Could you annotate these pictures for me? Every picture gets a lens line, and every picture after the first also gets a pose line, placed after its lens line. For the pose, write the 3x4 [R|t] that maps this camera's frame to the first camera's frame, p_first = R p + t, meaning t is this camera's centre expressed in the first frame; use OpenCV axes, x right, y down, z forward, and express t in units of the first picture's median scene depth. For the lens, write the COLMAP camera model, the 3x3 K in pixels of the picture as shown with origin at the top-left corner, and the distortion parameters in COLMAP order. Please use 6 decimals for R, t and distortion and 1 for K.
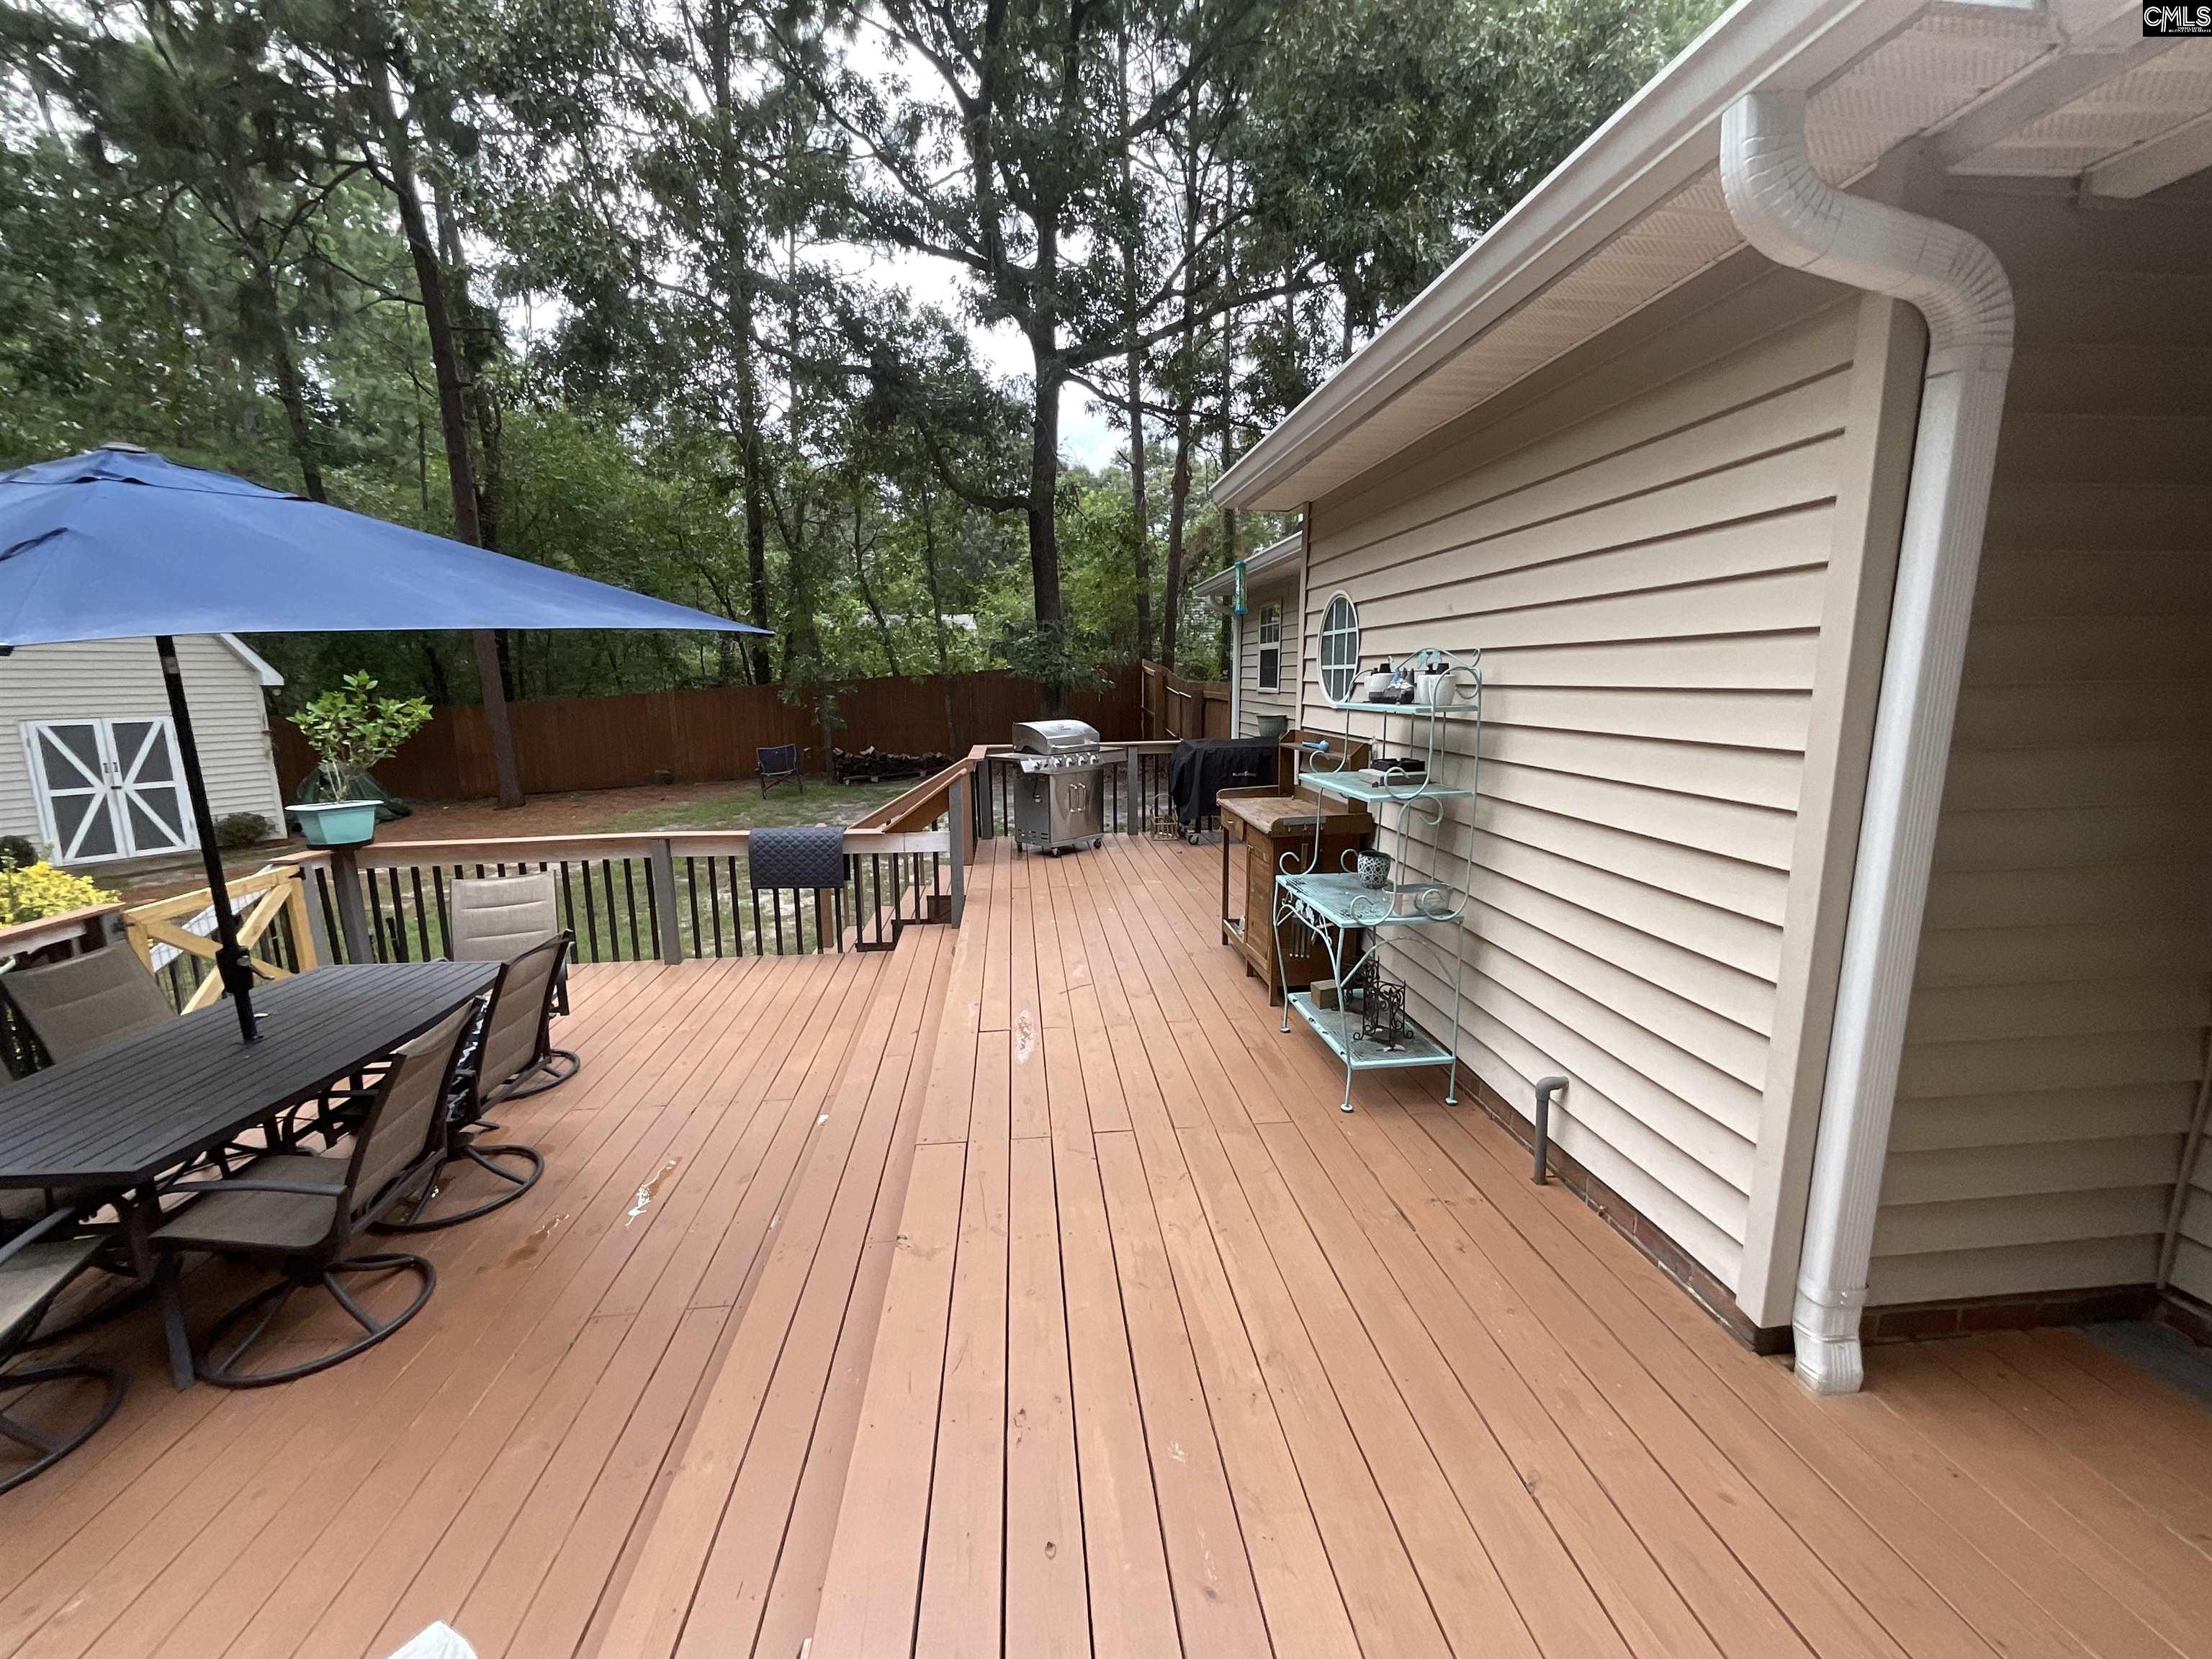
lens RADIAL K [[890.0, 0, 1102.5], [0, 890.0, 825.8], [0, 0, 1]] dist [-0.001667, -0.000606]
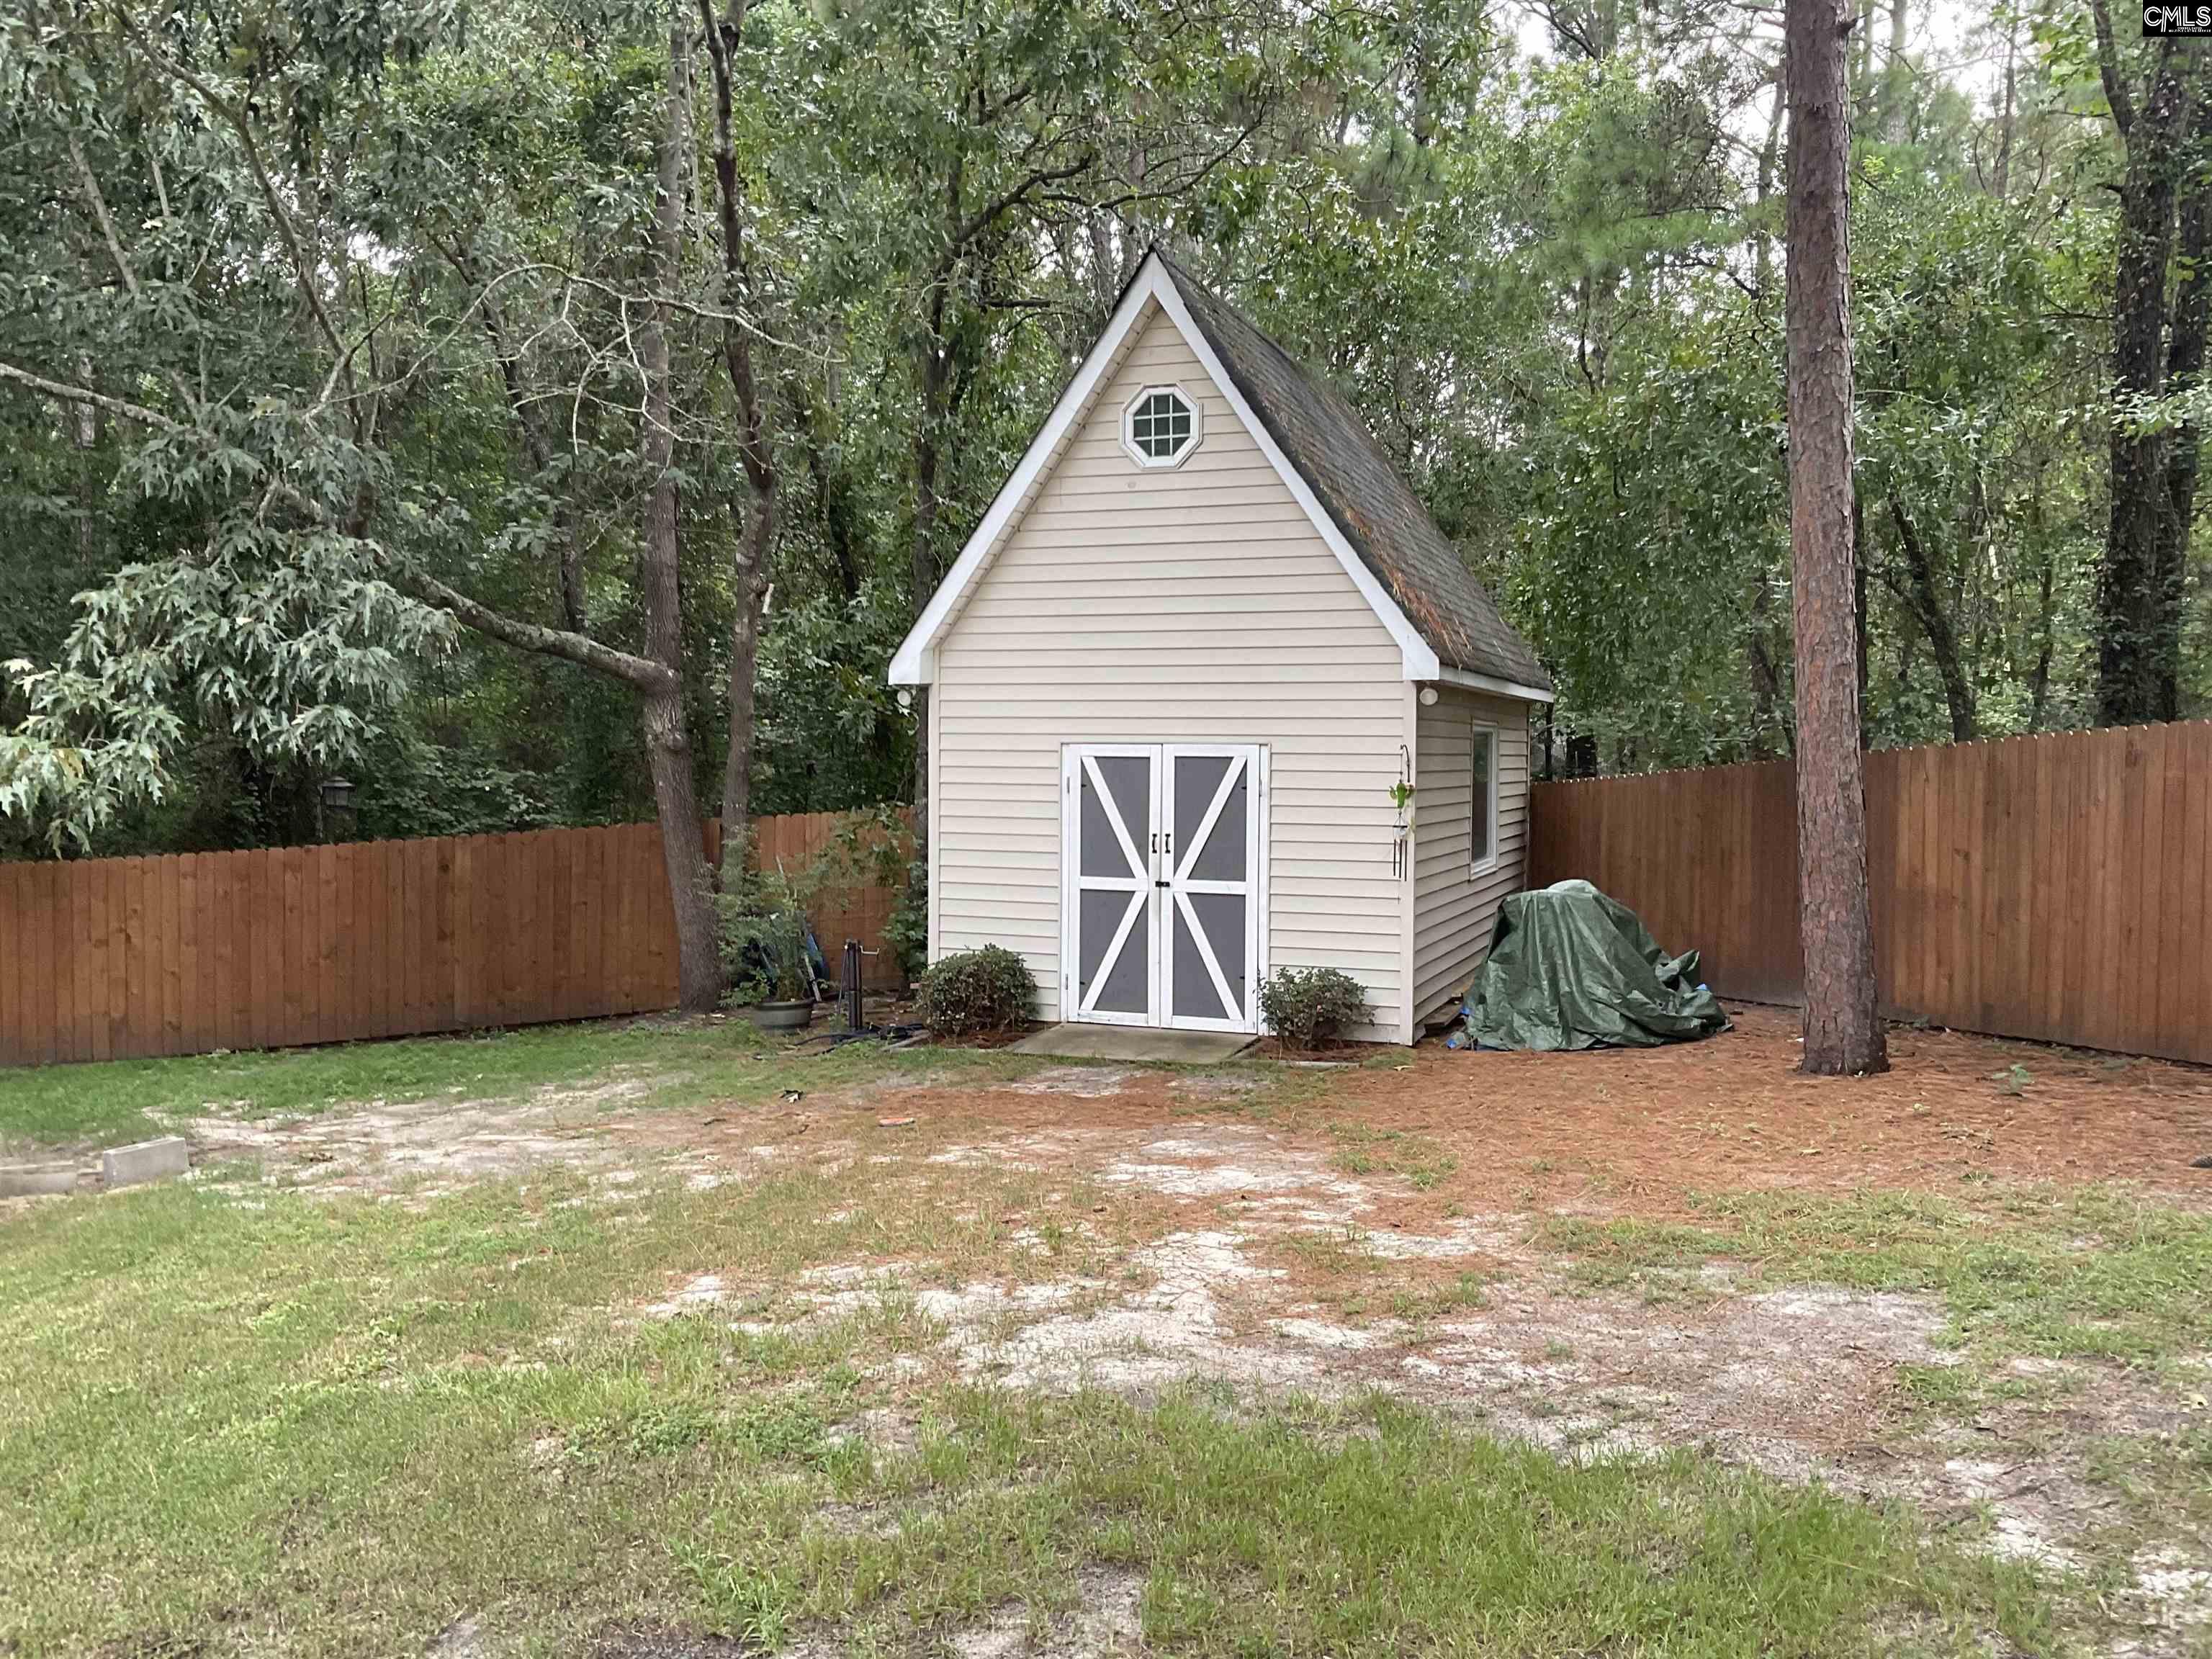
lens RADIAL K [[1819.8, 0, 1106.0], [0, 1819.8, 829.5], [0, 0, 1]] dist [0.049039, -0.003206]
pose [[0.140037, 0.050108, -0.988878, -0.231276], [-0.175247, 0.984206, 0.025054, -0.190392], [0.974514, 0.169789, 0.146606, 1.674660]]
